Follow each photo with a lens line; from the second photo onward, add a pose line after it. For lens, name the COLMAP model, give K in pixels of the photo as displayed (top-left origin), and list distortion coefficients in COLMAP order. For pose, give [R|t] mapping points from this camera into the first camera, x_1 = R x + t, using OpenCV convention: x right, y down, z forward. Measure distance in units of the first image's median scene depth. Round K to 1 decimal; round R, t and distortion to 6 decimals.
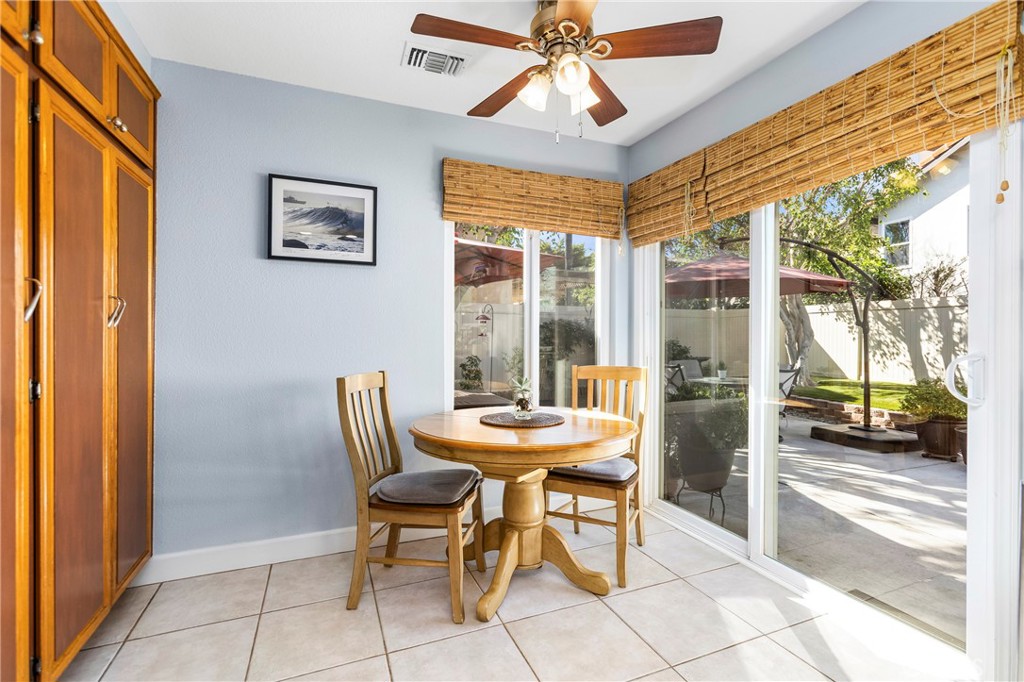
lens RADIAL K [[468.1, 0, 513.2], [0, 468.1, 338.3], [0, 0, 1]] dist [0.000556, 0.000208]
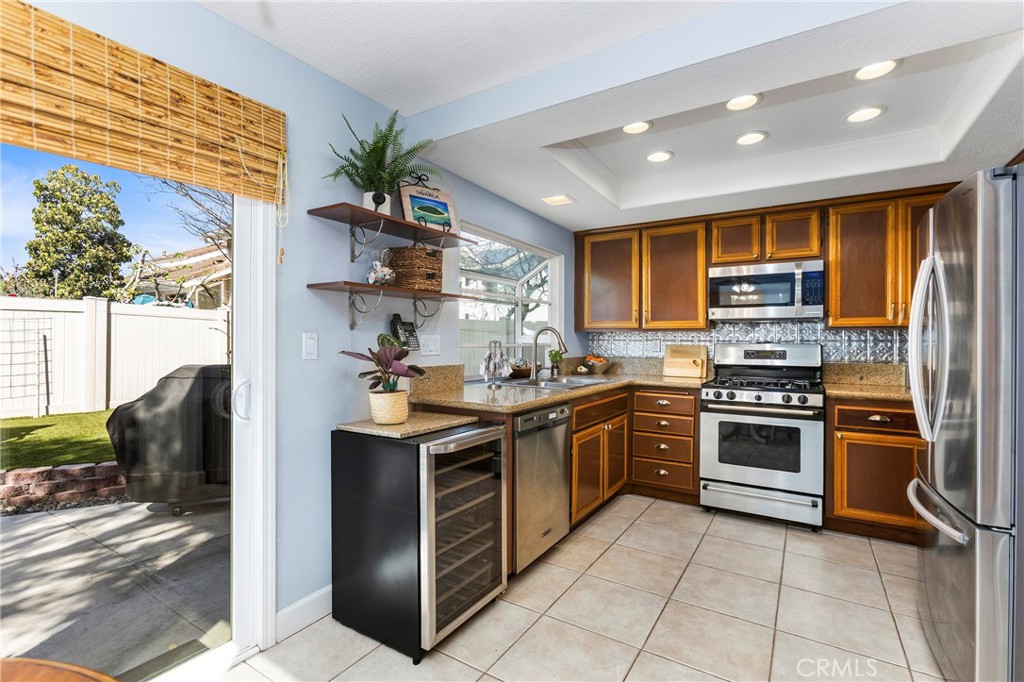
lens RADIAL K [[468.1, 0, 511.2], [0, 468.1, 341.5], [0, 0, 1]] dist [0.000556, 0.000208]
pose [[-0.577862, -0.001827, 0.816132, -0.357534], [0.002054, 0.999991, 0.003693, -0.058015], [-0.816132, 0.003810, -0.577853, 1.029076]]
